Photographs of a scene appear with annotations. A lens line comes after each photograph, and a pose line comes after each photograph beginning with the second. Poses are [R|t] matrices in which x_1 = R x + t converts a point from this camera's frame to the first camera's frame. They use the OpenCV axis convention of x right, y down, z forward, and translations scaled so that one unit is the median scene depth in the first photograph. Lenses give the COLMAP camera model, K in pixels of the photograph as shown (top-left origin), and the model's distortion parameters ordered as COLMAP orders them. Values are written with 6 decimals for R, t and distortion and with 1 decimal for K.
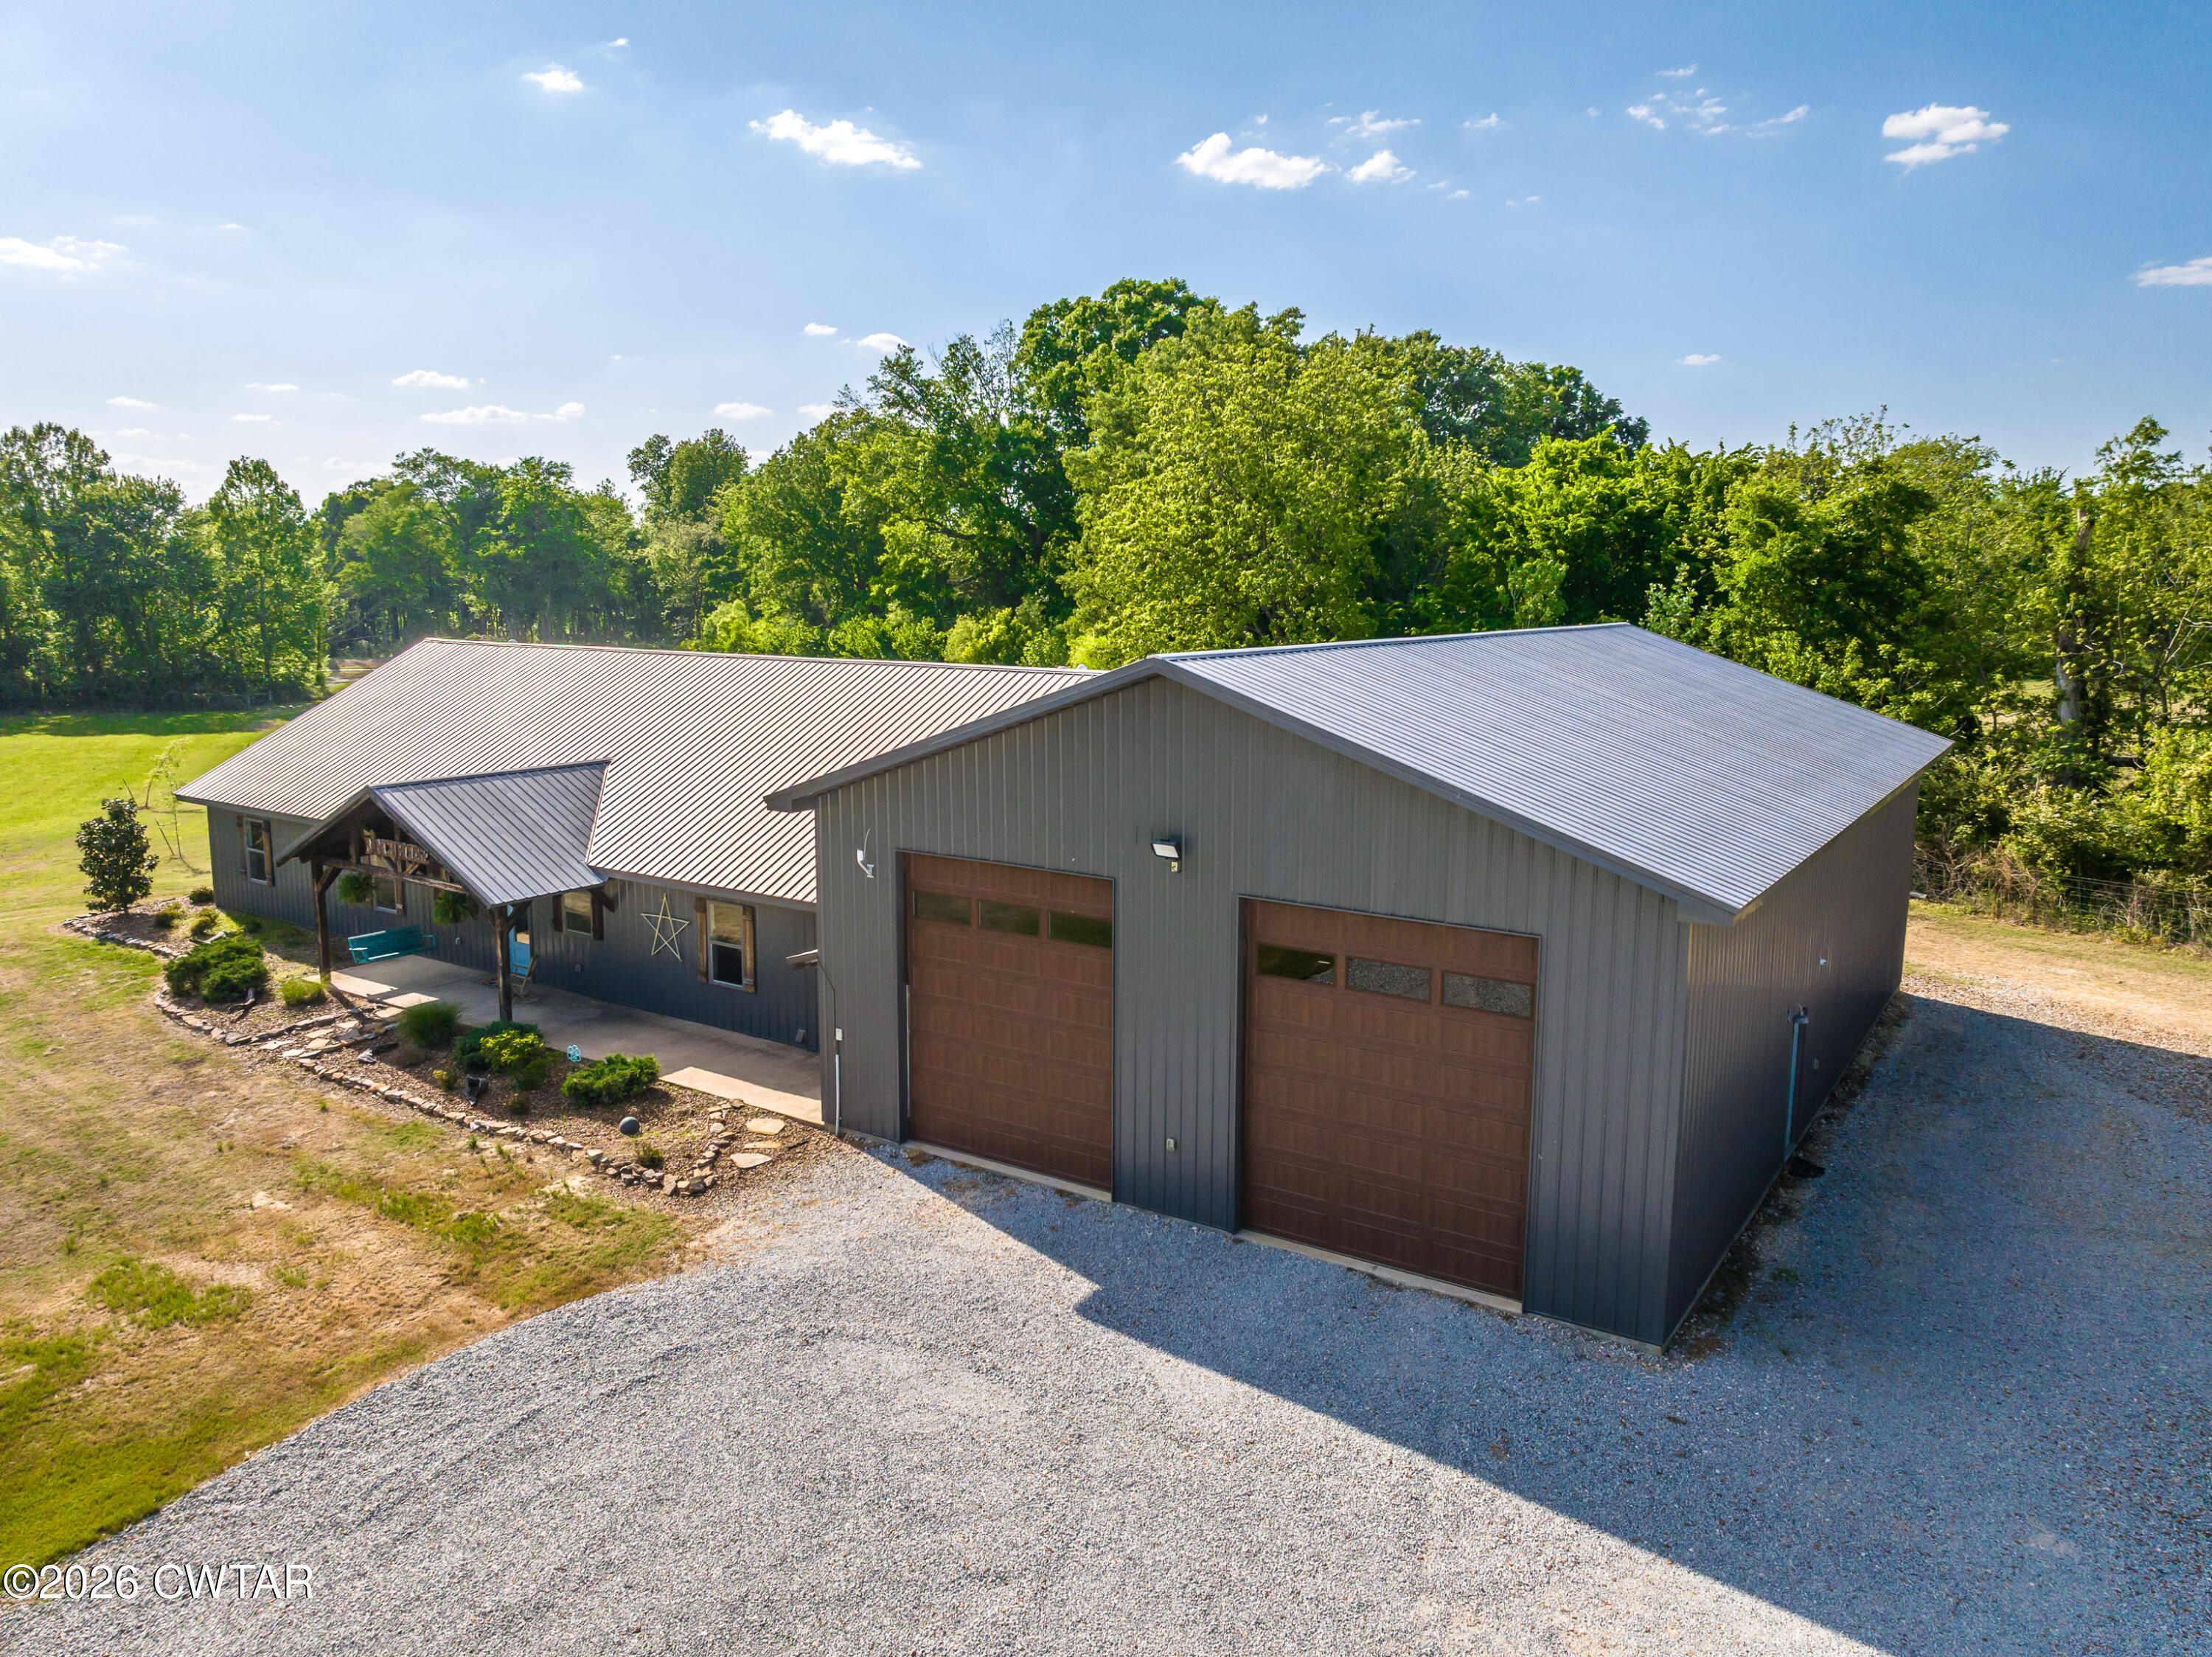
lens RADIAL K [[1553.0, 0, 1115.7], [0, 1553.0, 823.2], [0, 0, 1]] dist [-0.036744, 0.024453]
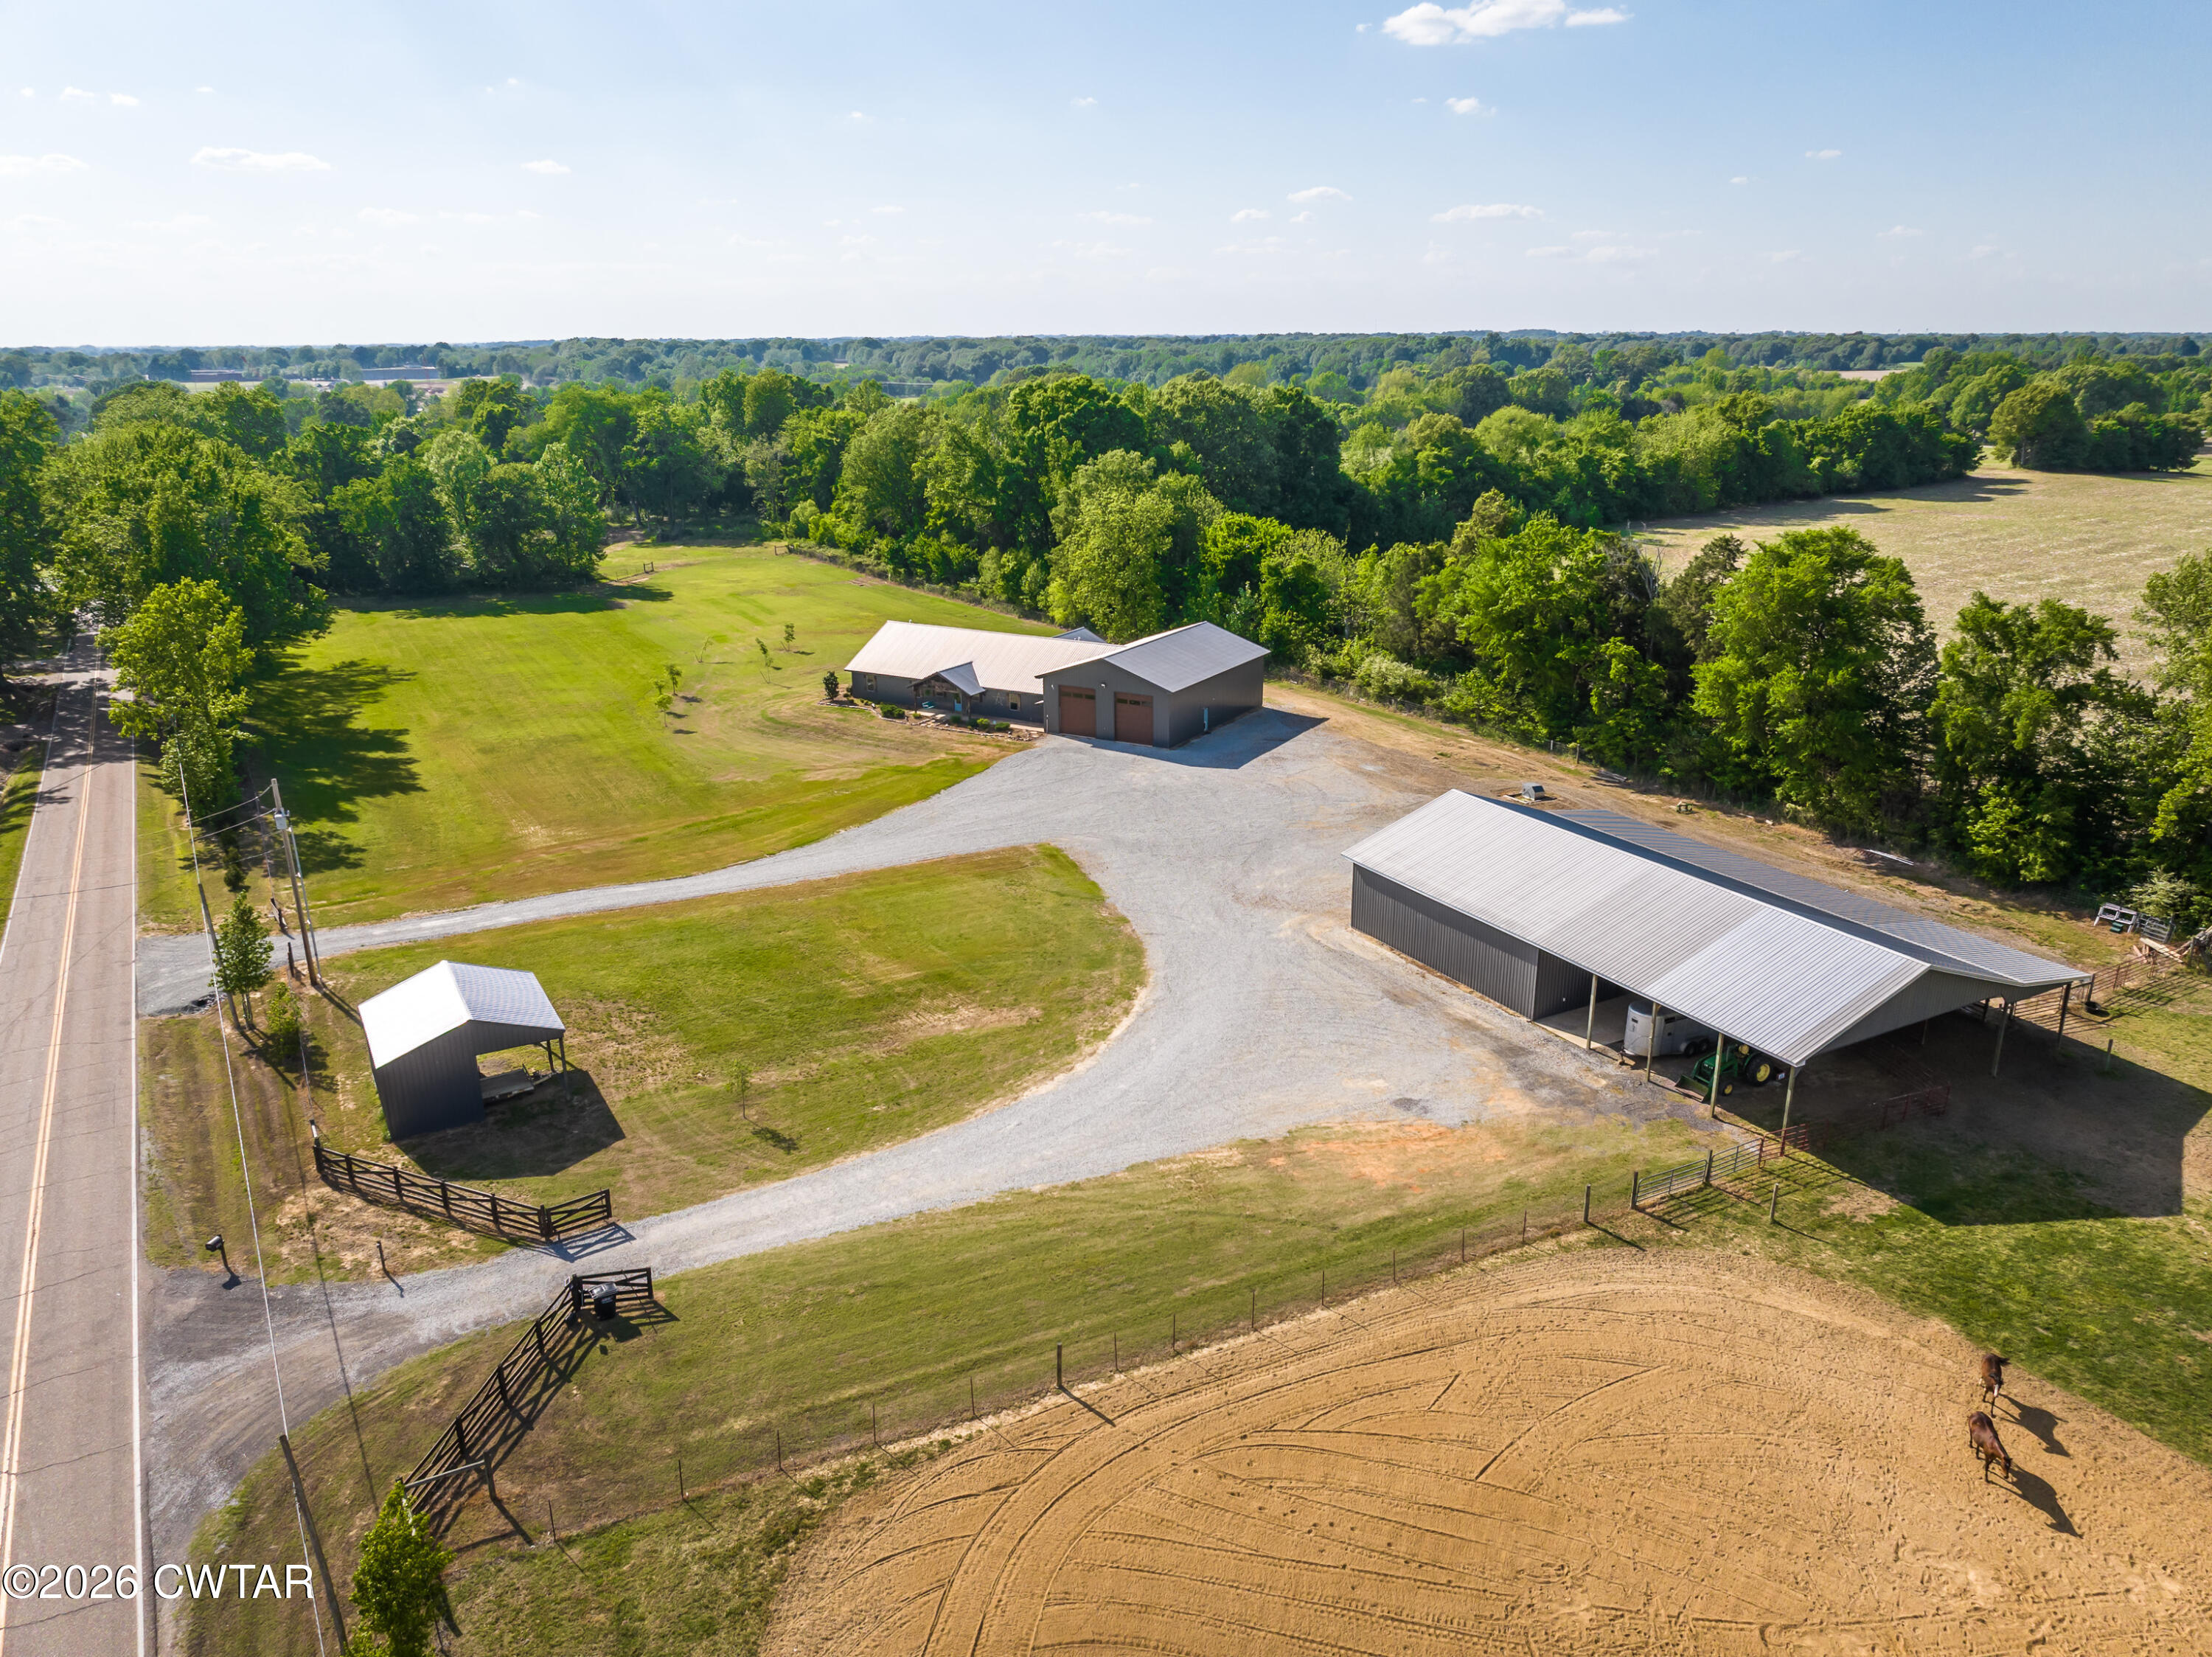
lens RADIAL K [[1527.3, 0, 1106.0], [0, 1527.3, 828.5], [0, 0, 1]] dist [-0.014602, 0.002874]
pose [[0.998086, -0.031862, 0.052994, -0.228907], [0.023436, 0.988005, 0.152635, -0.263779], [-0.057222, -0.151101, 0.986861, -3.932611]]
